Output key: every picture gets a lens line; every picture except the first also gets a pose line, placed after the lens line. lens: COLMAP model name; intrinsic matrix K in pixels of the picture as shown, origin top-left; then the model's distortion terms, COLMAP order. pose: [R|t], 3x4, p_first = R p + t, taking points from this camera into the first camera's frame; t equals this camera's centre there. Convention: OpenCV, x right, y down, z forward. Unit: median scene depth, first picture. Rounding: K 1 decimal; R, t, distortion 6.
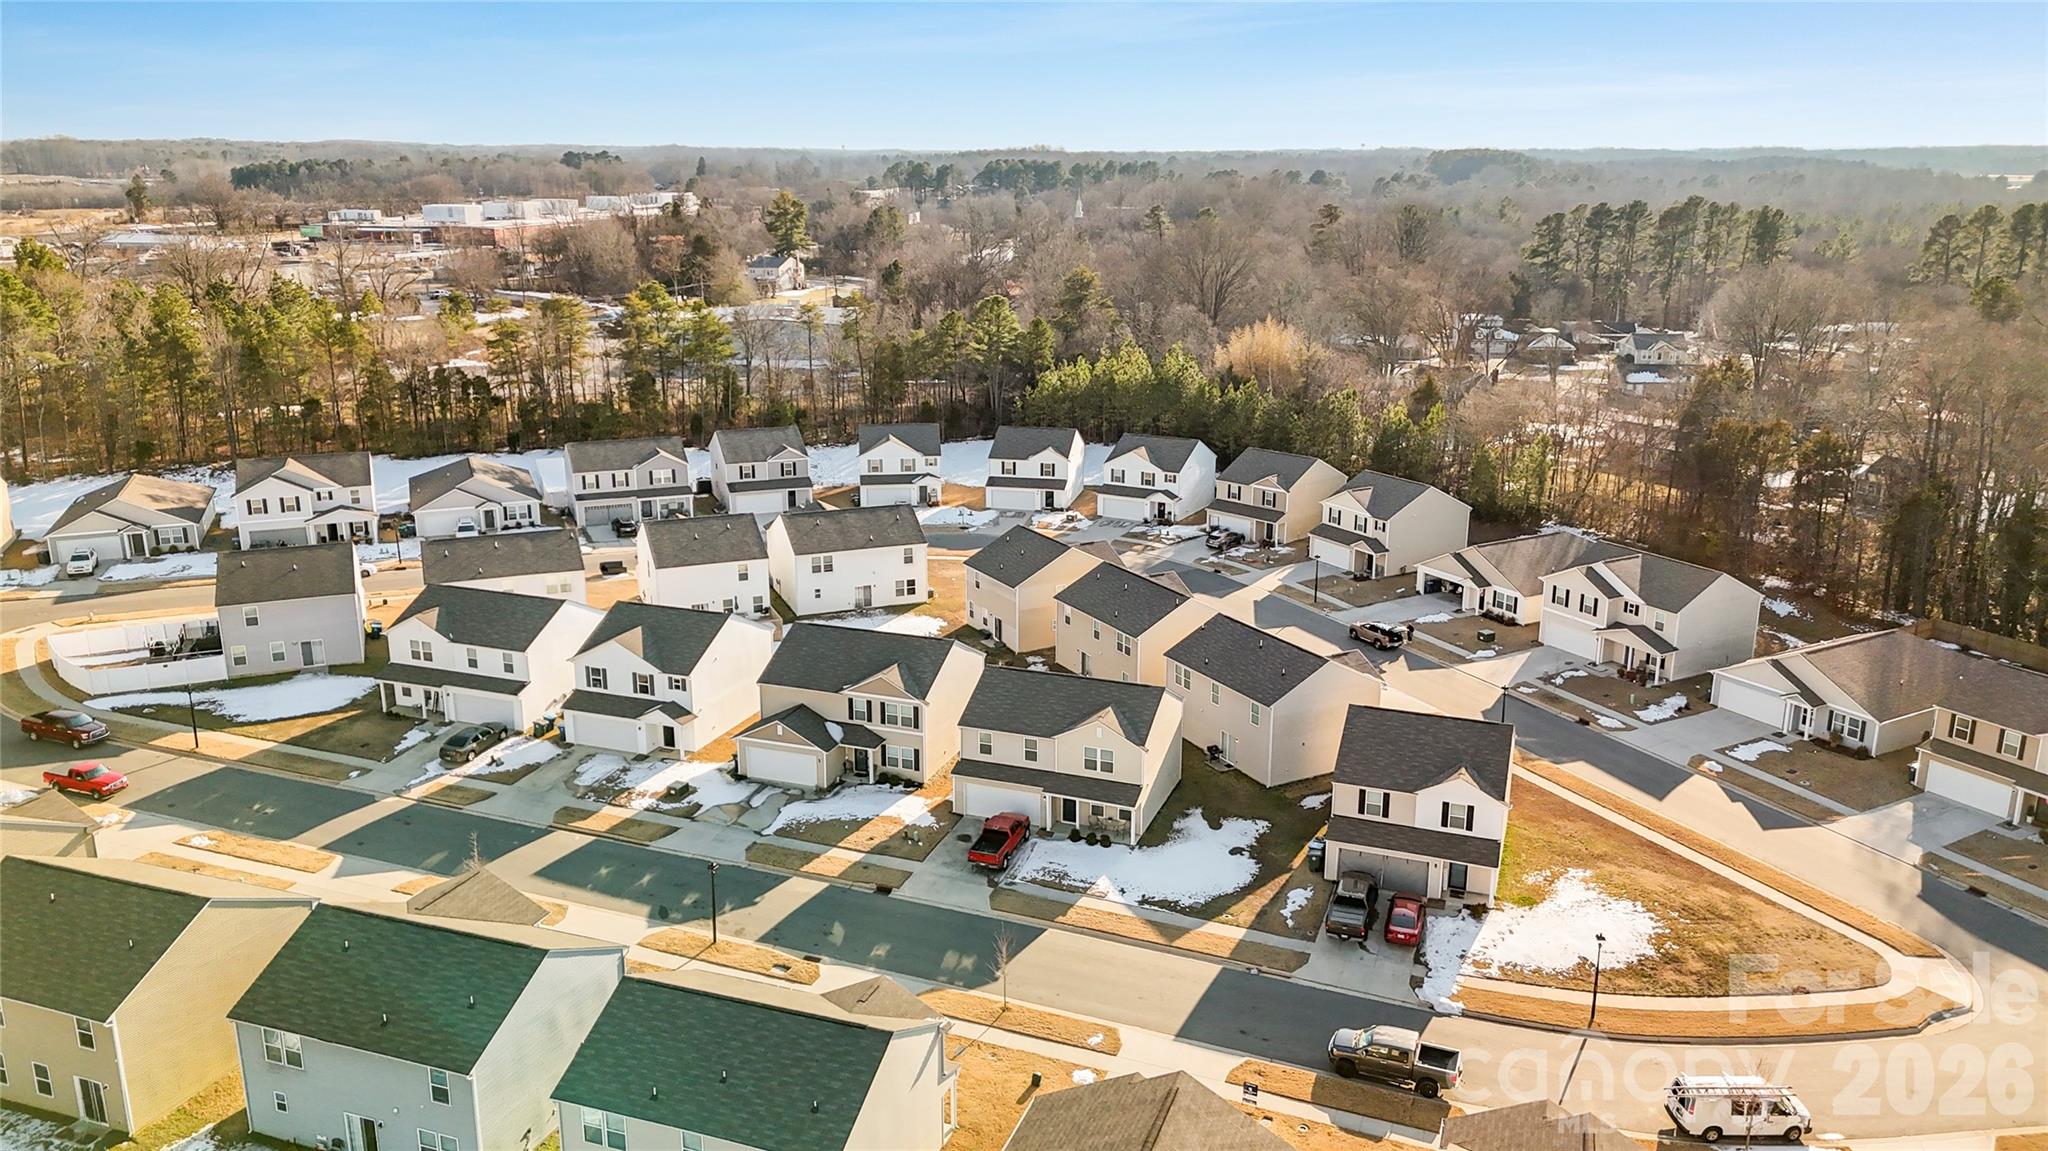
lens RADIAL K [[1506.0, 0, 1023.5], [0, 1506.0, 559.6], [0, 0, 1]] dist [0.077290, -0.070689]
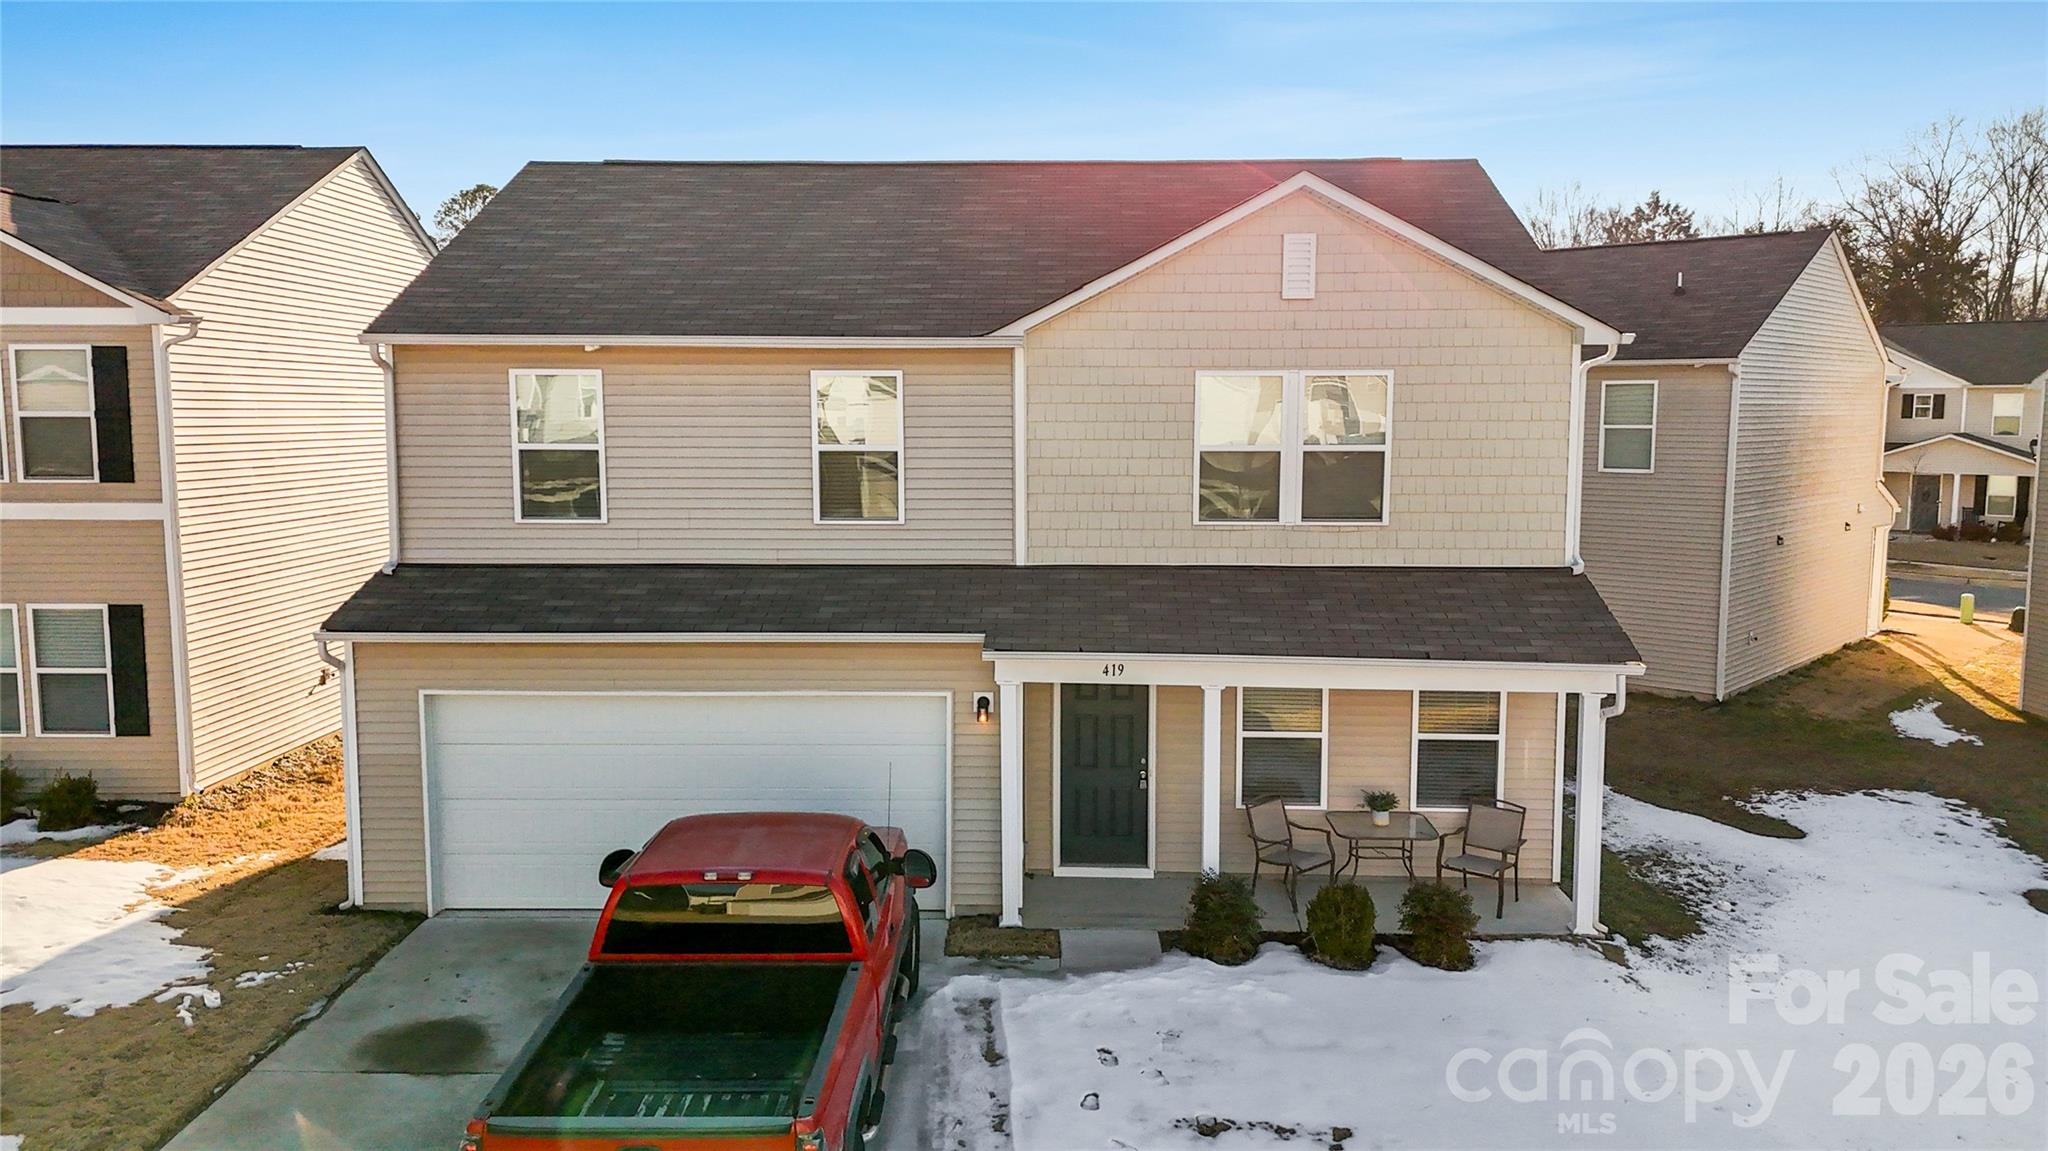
lens RADIAL K [[1506.0, 0, 1023.2], [0, 1506.0, 567.3], [0, 0, 1]] dist [0.077290, -0.070689]
pose [[0.944757, -0.034959, 0.325903, -0.031405], [0.085984, 0.985908, -0.143503, 0.162499], [-0.316293, 0.163597, 0.934449, 0.831945]]
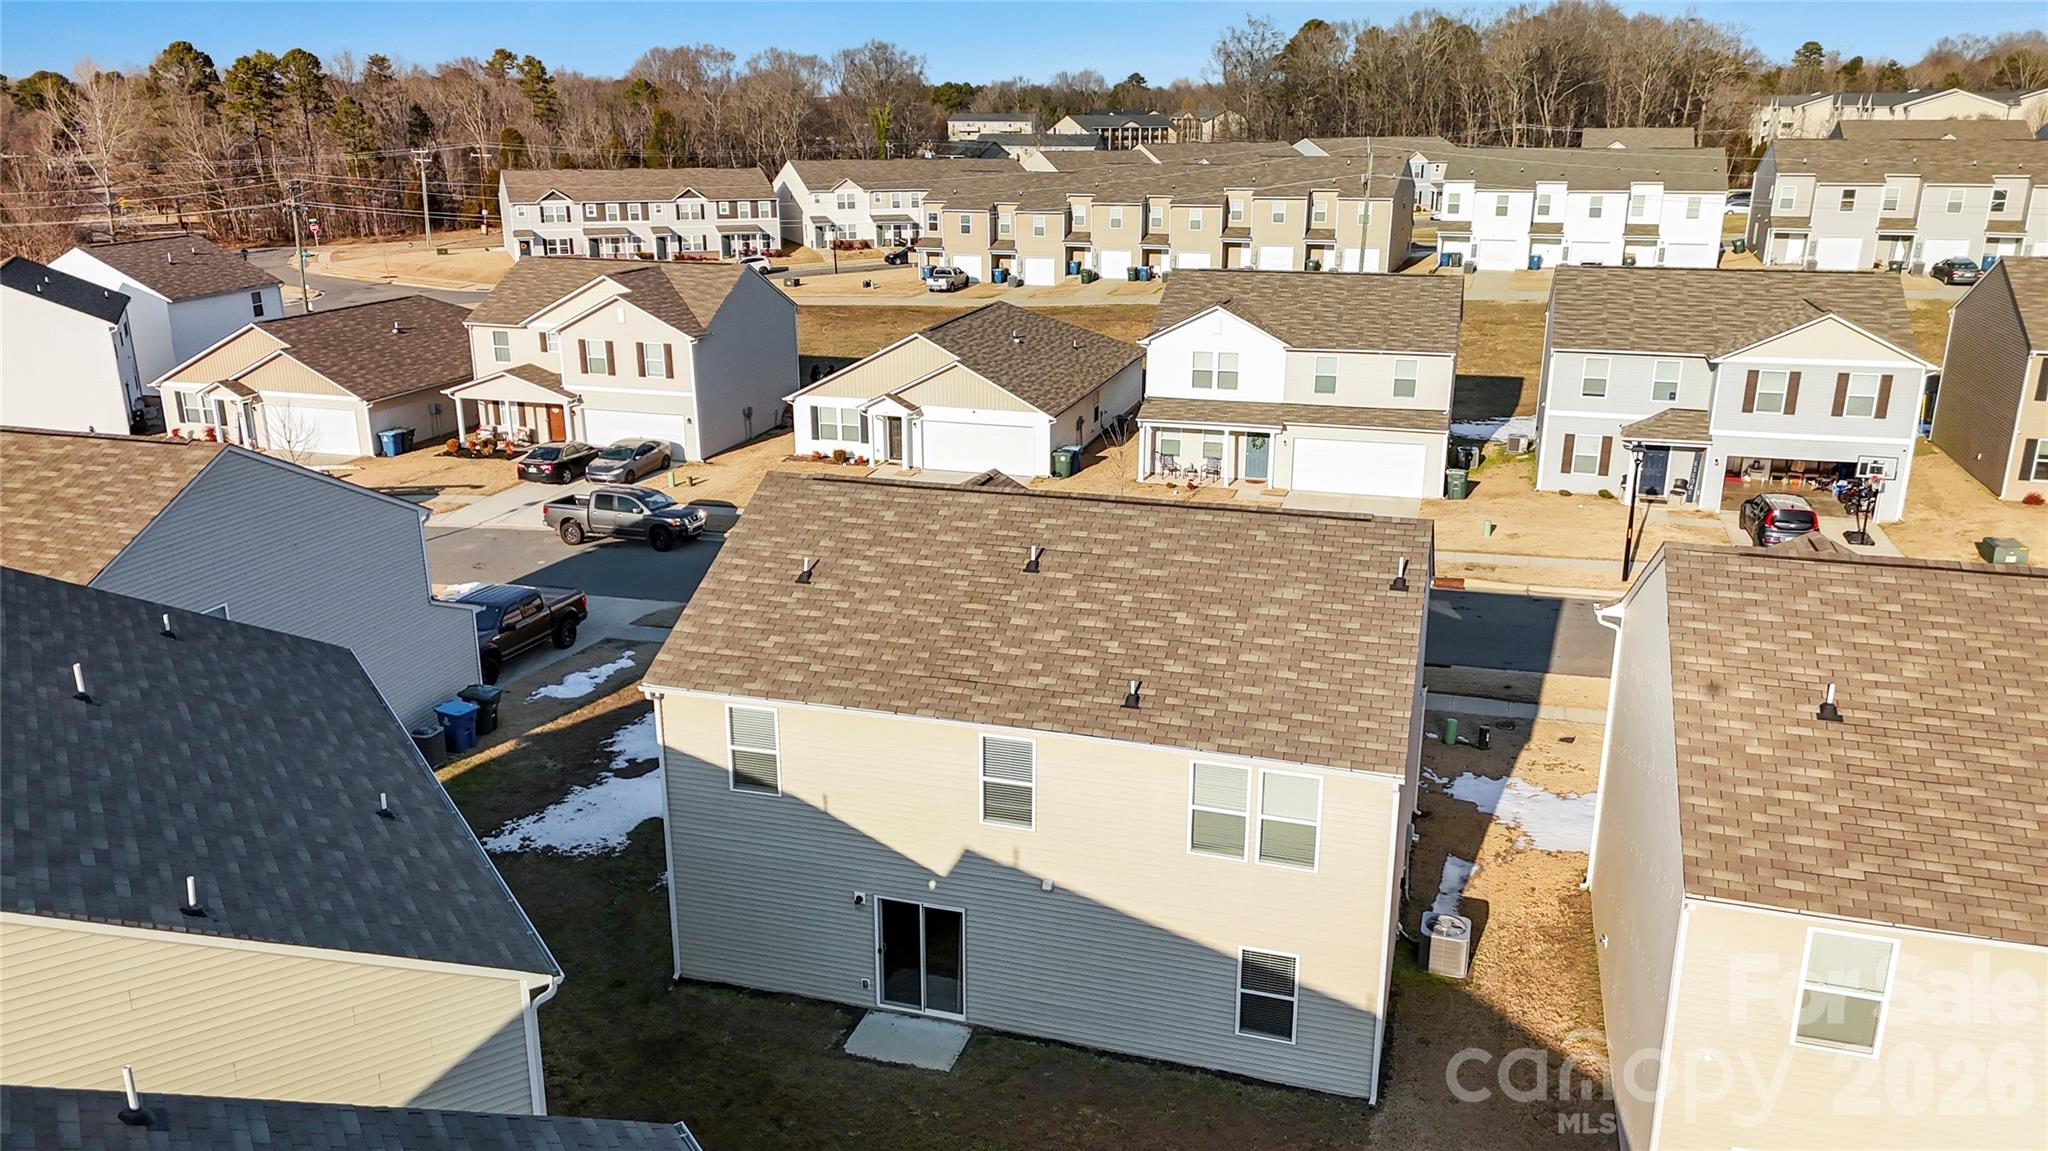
lens RADIAL K [[1506.0, 0, 1024.8], [0, 1506.0, 572.3], [0, 0, 1]] dist [0.077290, -0.070689]
pose [[-0.998008, 0.021048, -0.059466, 0.061021], [-0.014674, 0.839362, 0.543375, -0.063763], [0.061351, 0.543166, -0.837381, 1.261095]]
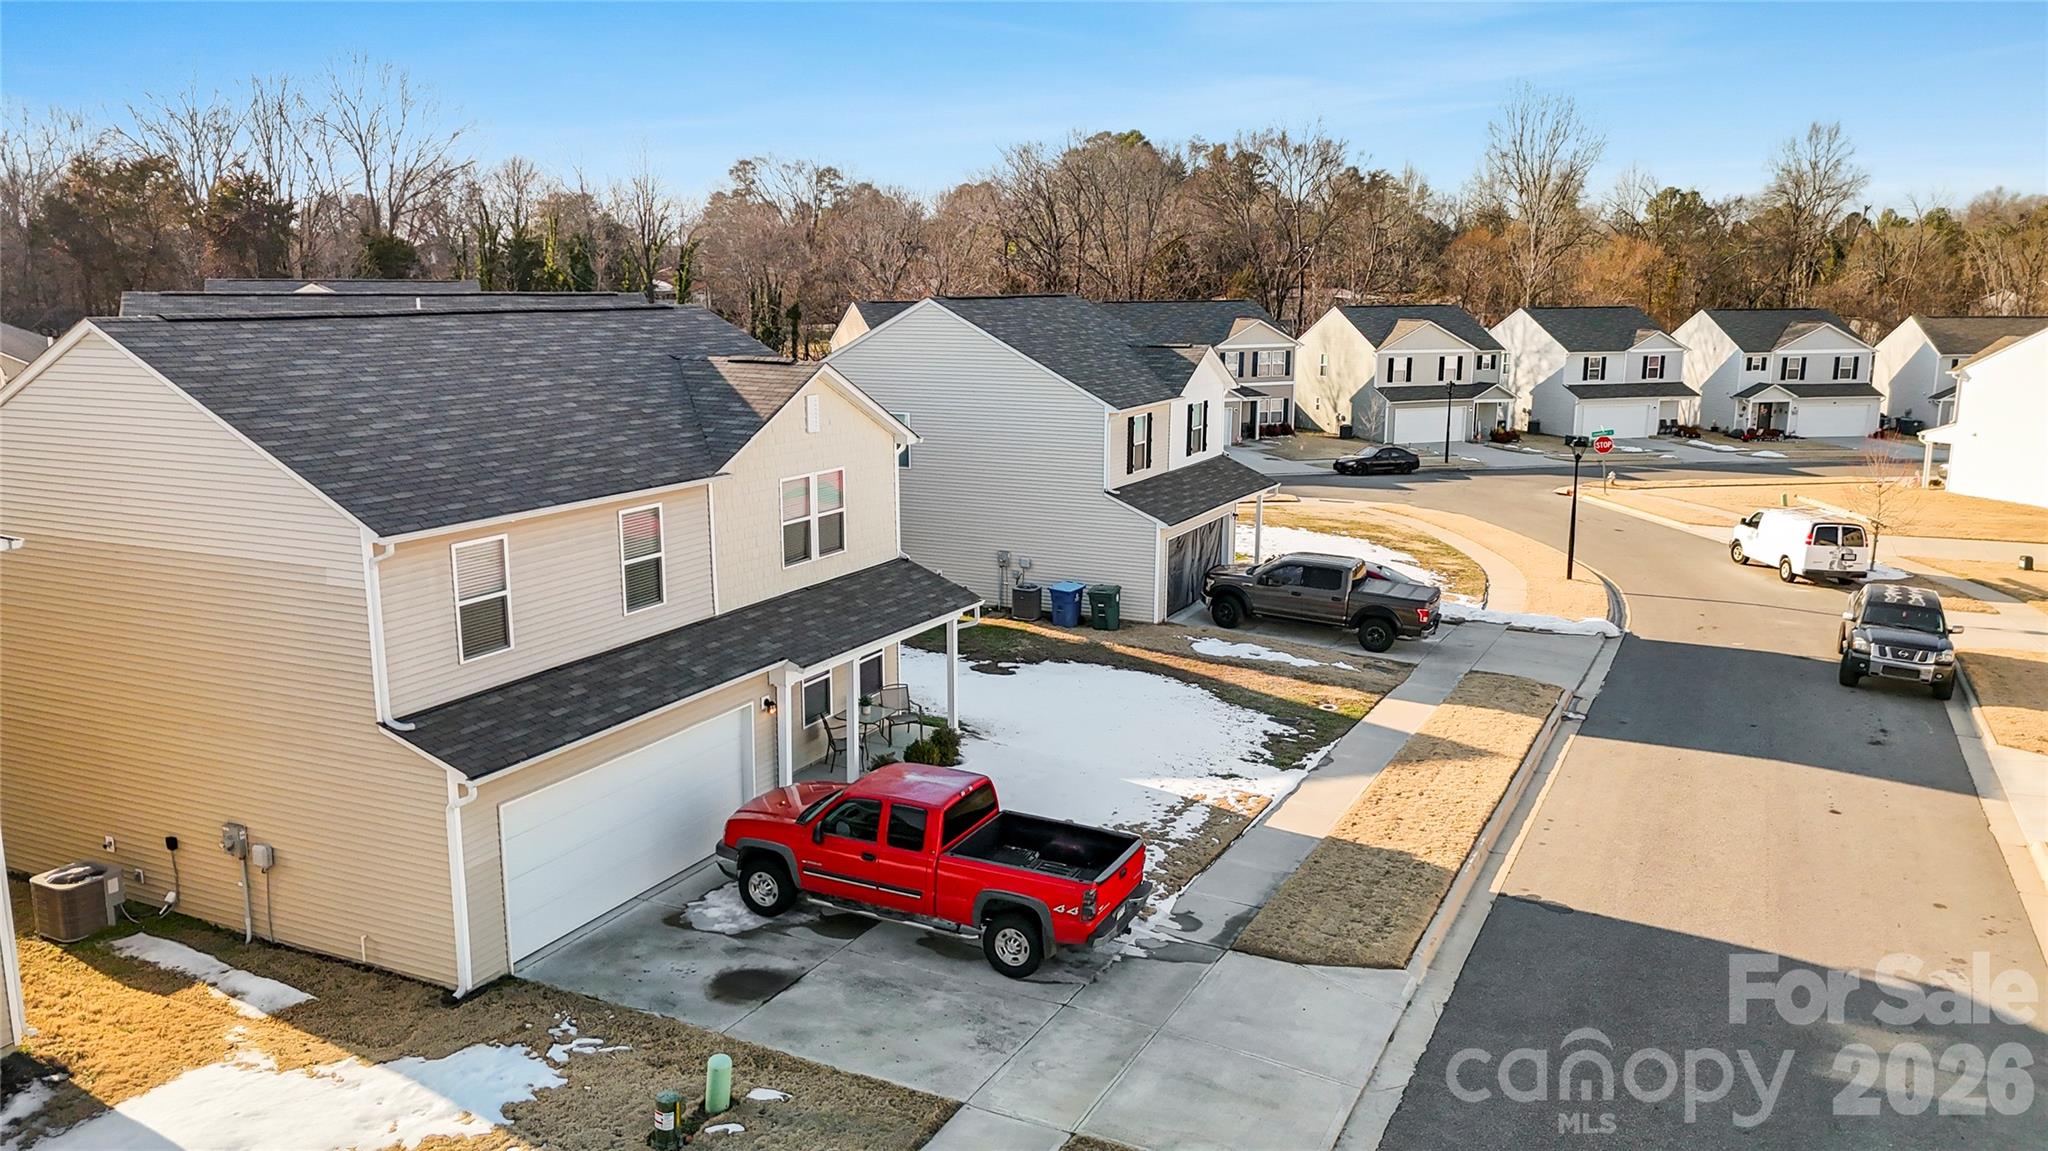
lens RADIAL K [[1506.0, 0, 1020.2], [0, 1506.0, 580.8], [0, 0, 1]] dist [0.077290, -0.070689]
pose [[0.097371, -0.201584, 0.974619, -0.221448], [0.264968, 0.949180, 0.169850, 0.103373], [-0.959328, 0.241704, 0.145836, 0.897198]]
